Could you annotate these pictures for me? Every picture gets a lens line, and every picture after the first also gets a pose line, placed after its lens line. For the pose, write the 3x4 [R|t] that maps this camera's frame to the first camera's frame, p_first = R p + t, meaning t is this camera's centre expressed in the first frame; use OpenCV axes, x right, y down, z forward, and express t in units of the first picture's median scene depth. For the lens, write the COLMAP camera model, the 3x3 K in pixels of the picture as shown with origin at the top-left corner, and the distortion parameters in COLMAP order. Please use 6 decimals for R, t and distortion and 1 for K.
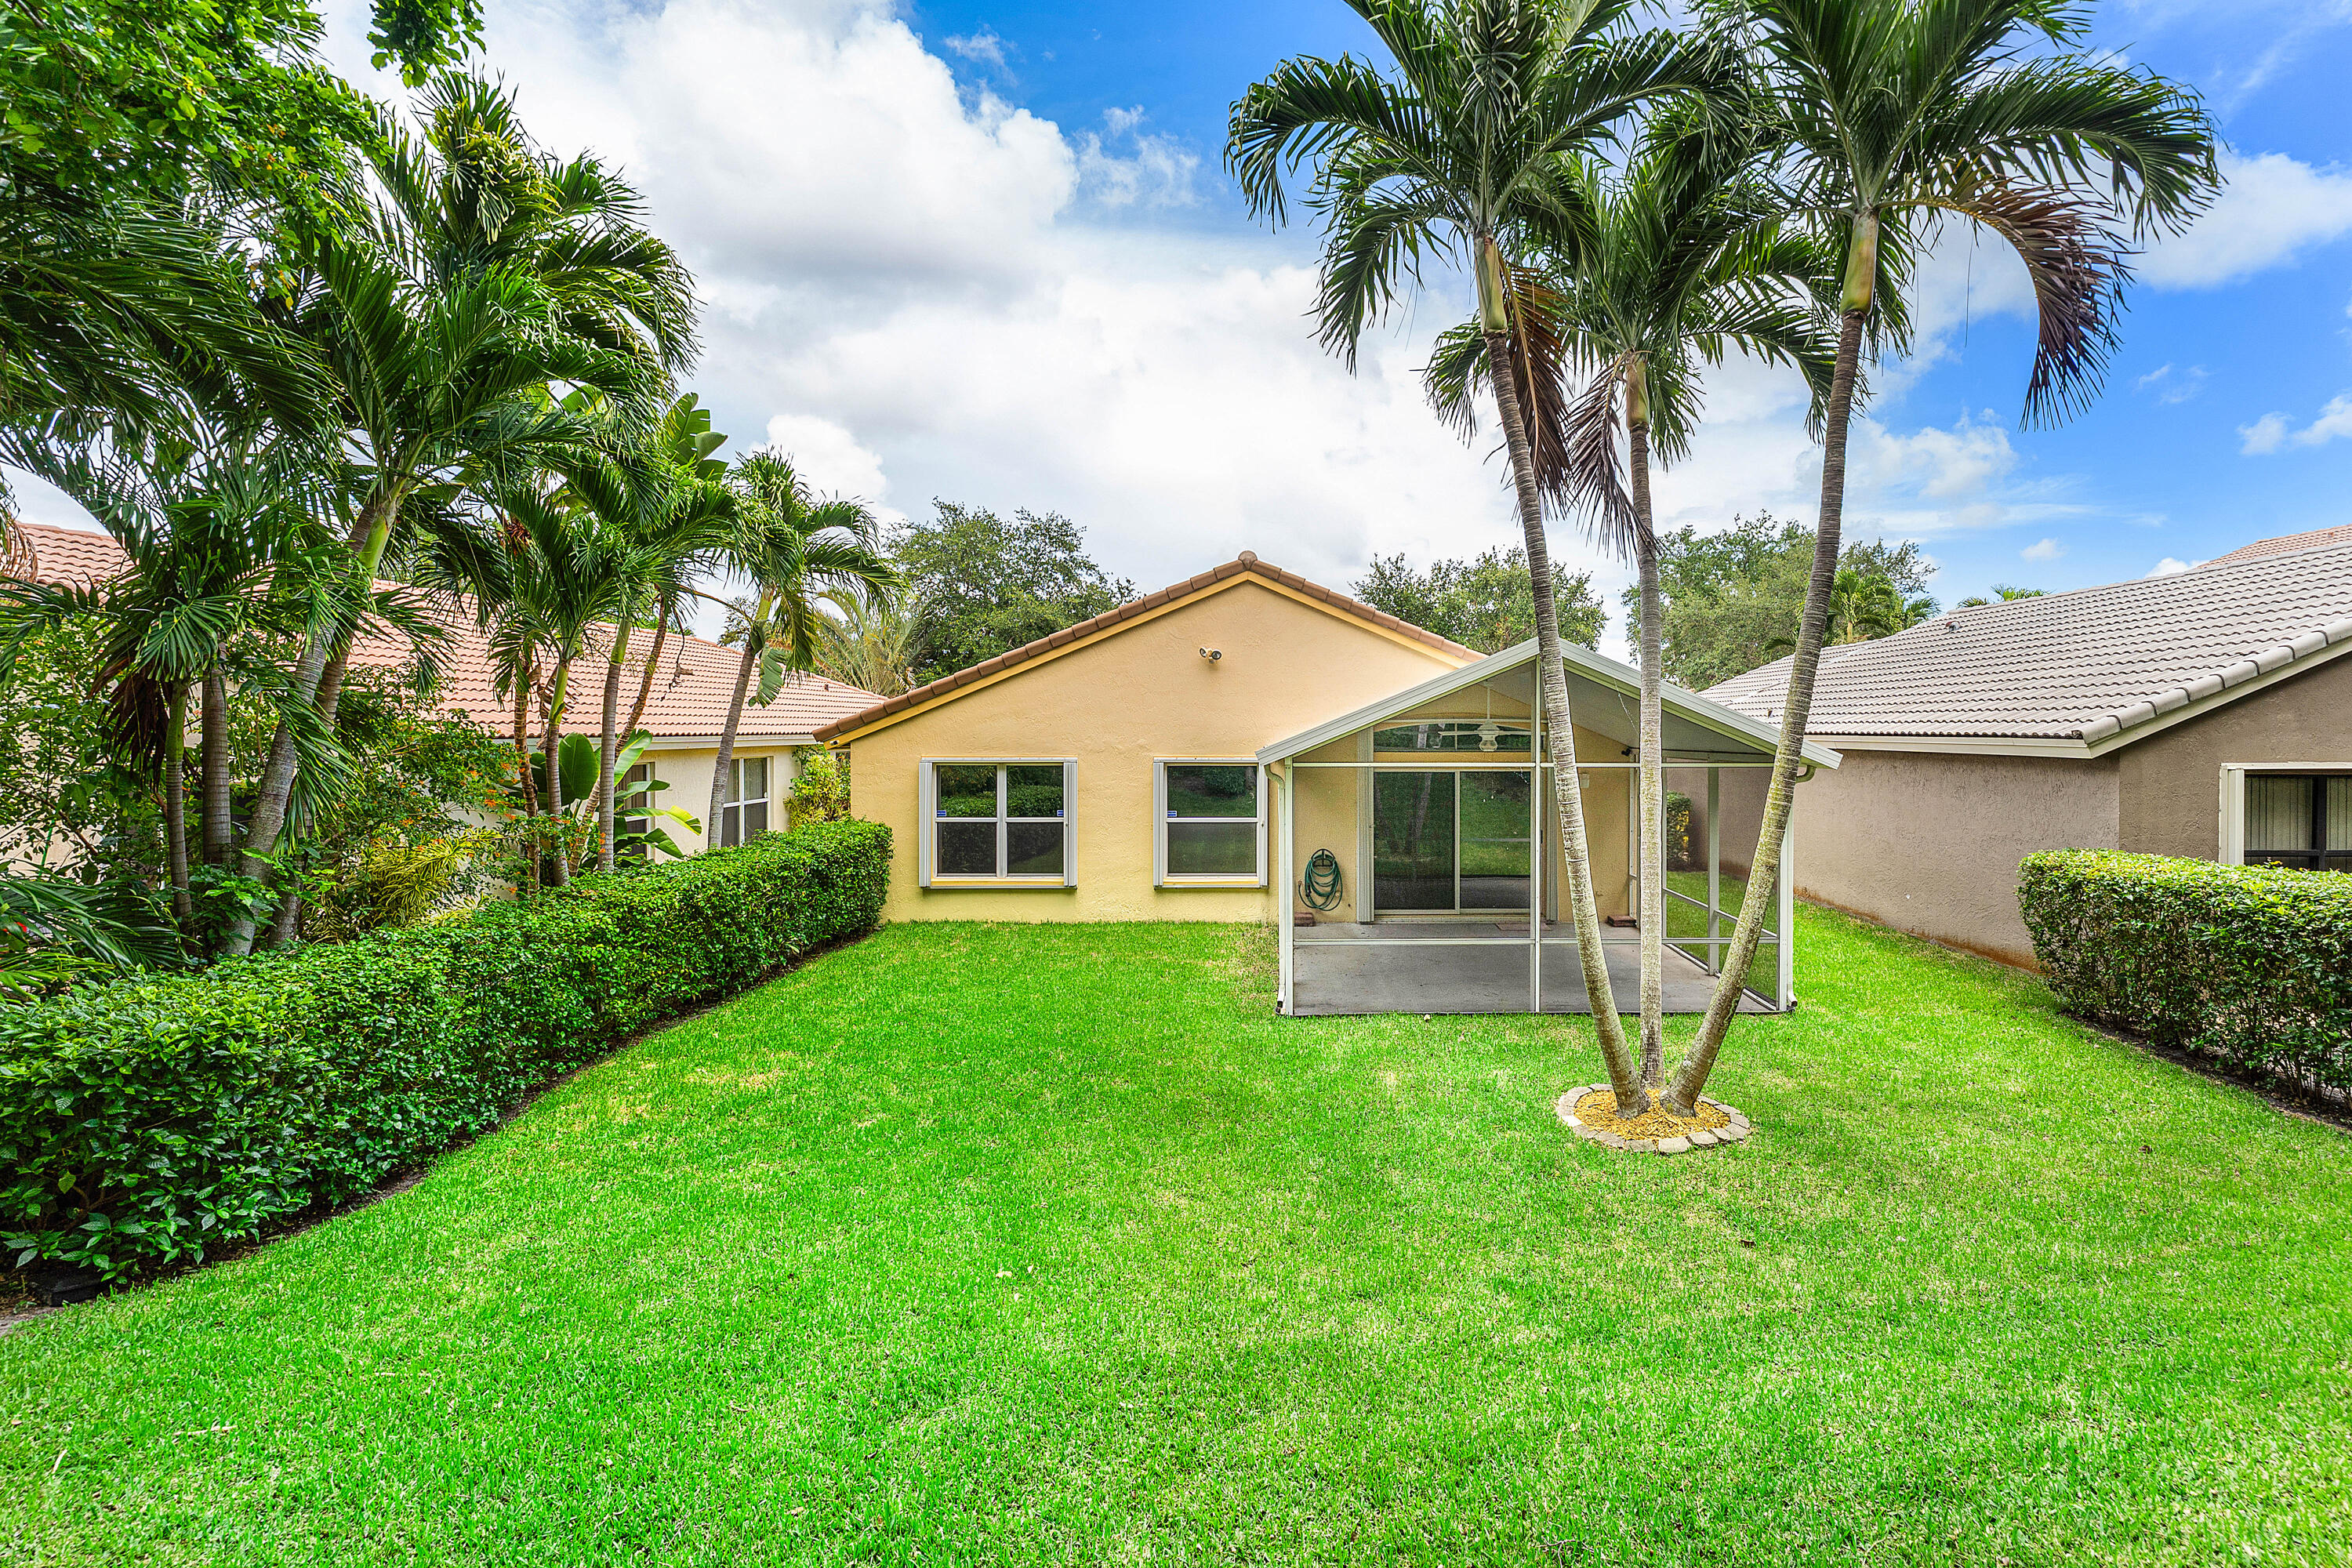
lens RADIAL K [[981.1, 0, 1186.0], [0, 981.1, 752.4], [0, 0, 1]] dist [-0.000196, 0.000430]
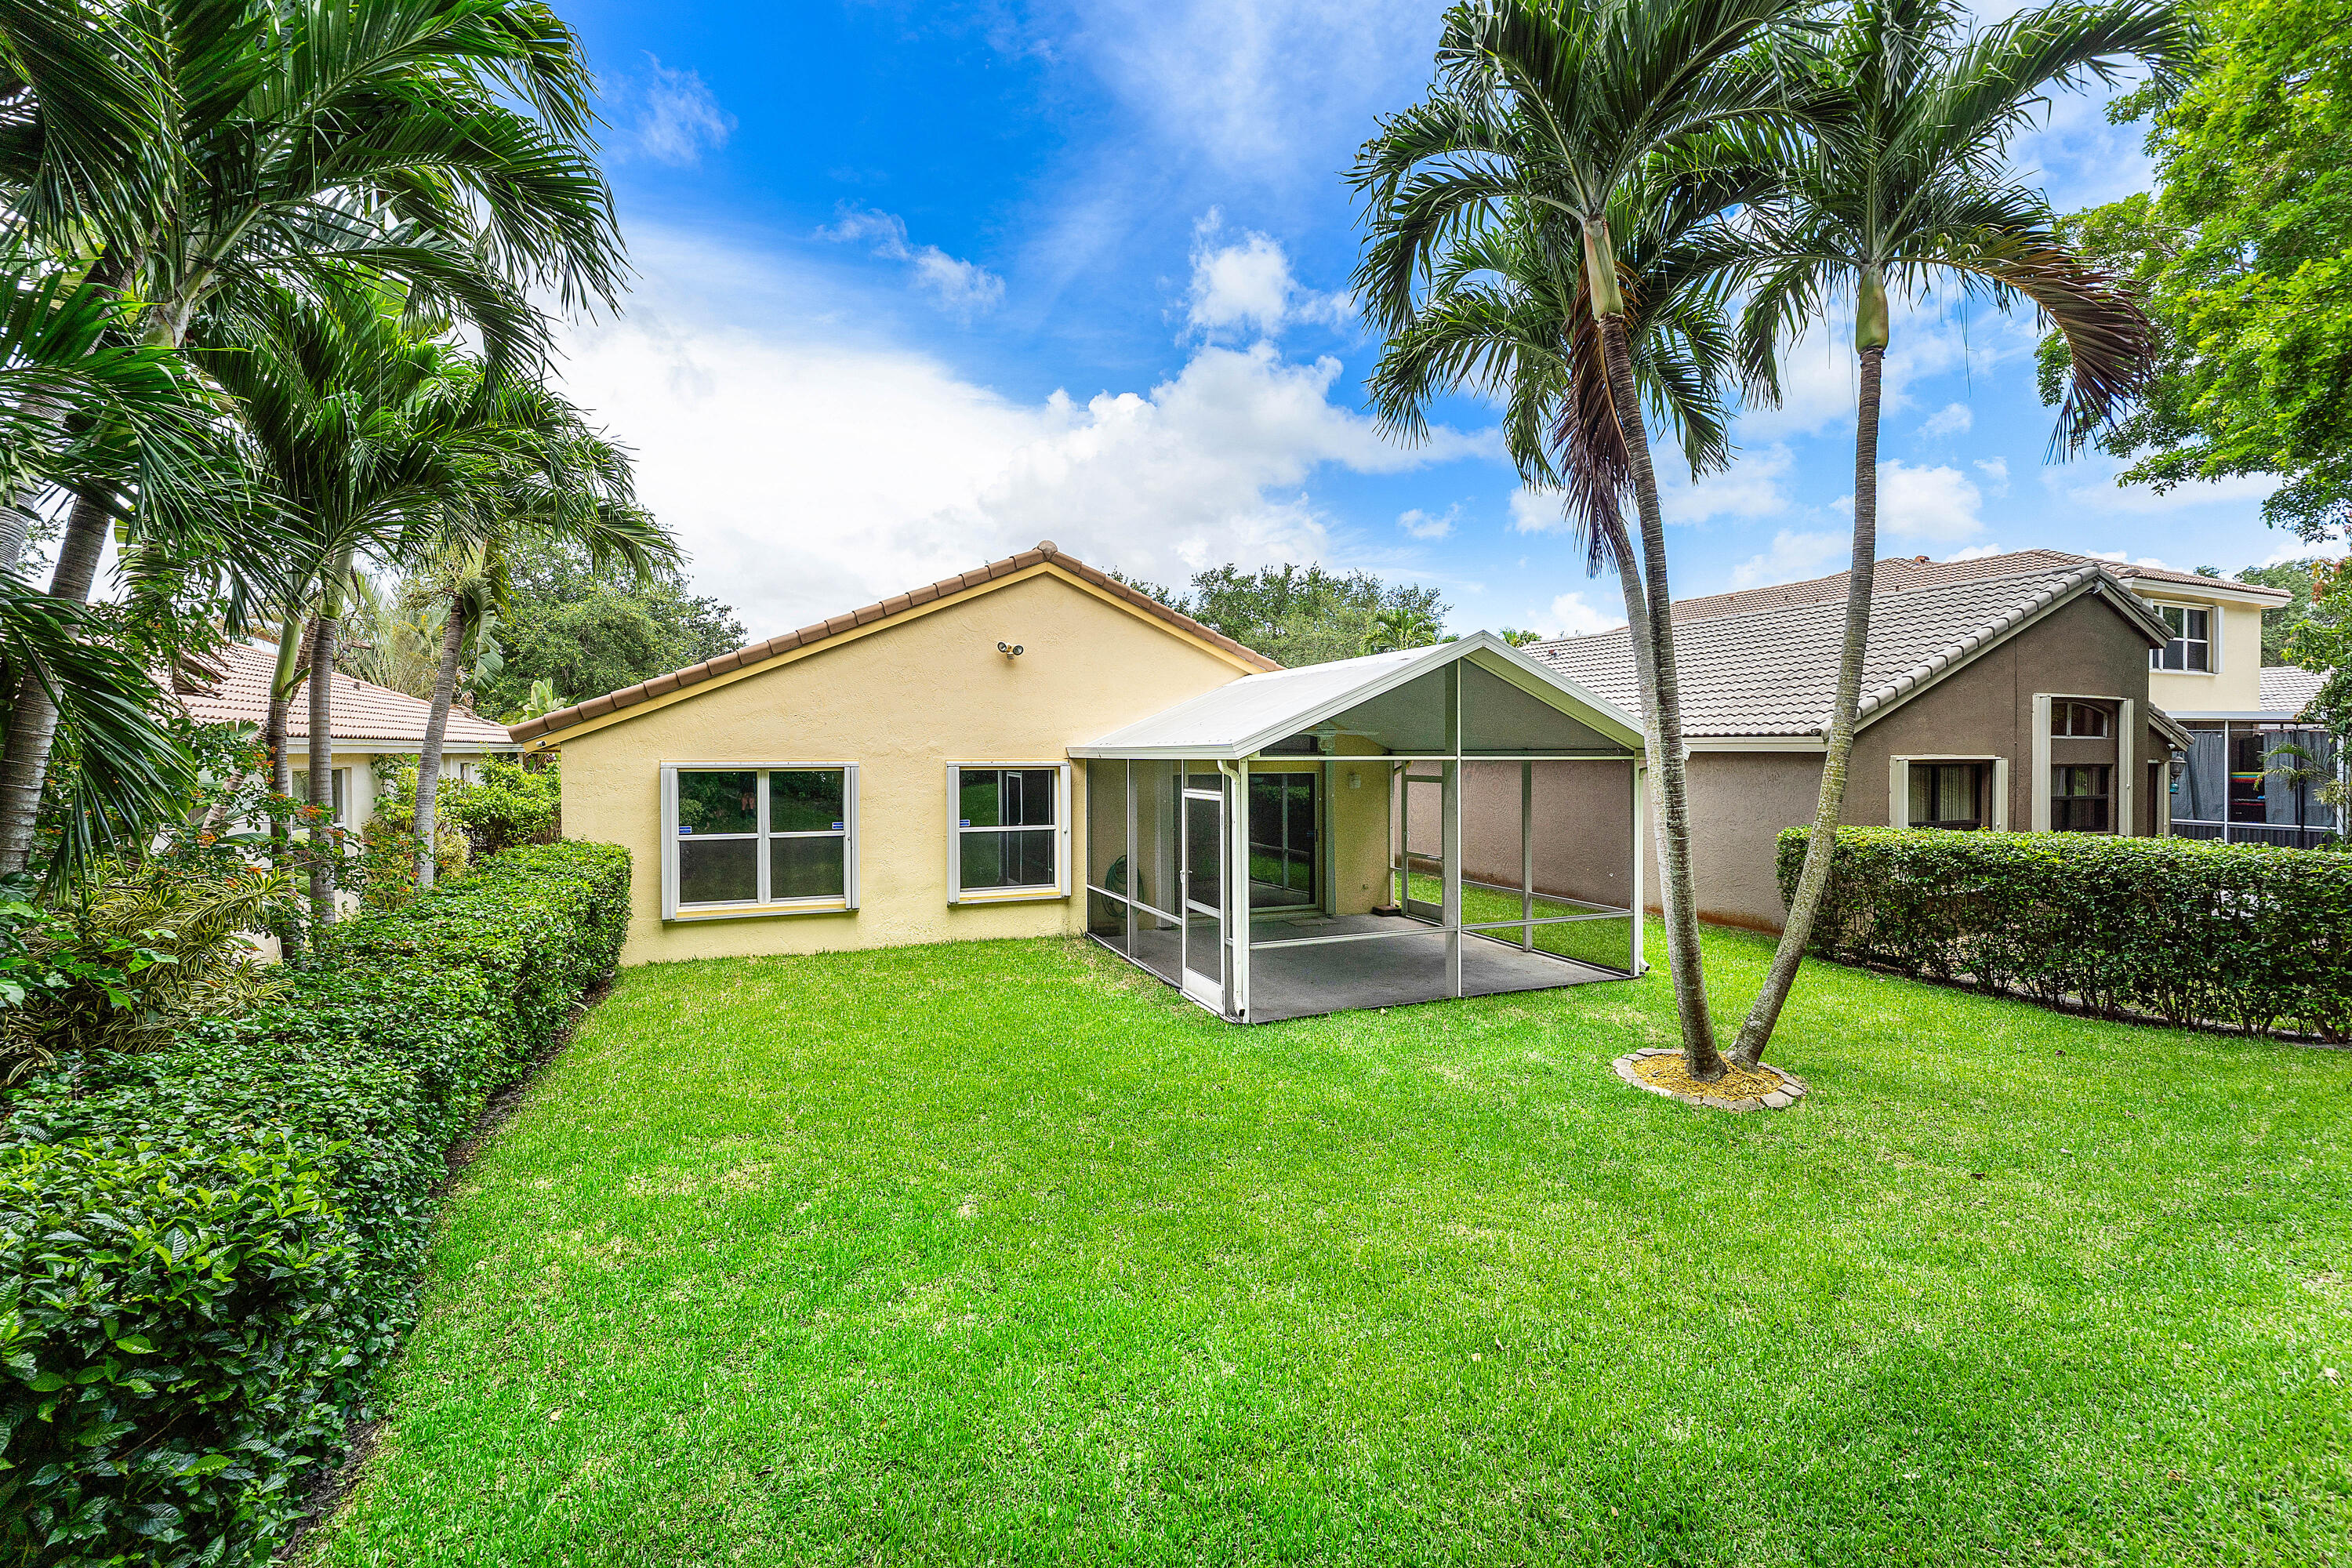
lens RADIAL K [[981.1, 0, 1157.7], [0, 981.1, 768.8], [0, 0, 1]] dist [-0.000196, 0.000430]
pose [[0.930872, -0.006938, 0.365279, -0.183202], [0.006442, 0.999976, 0.002577, 0.011102], [-0.365288, -0.000046, 0.930895, 0.087607]]
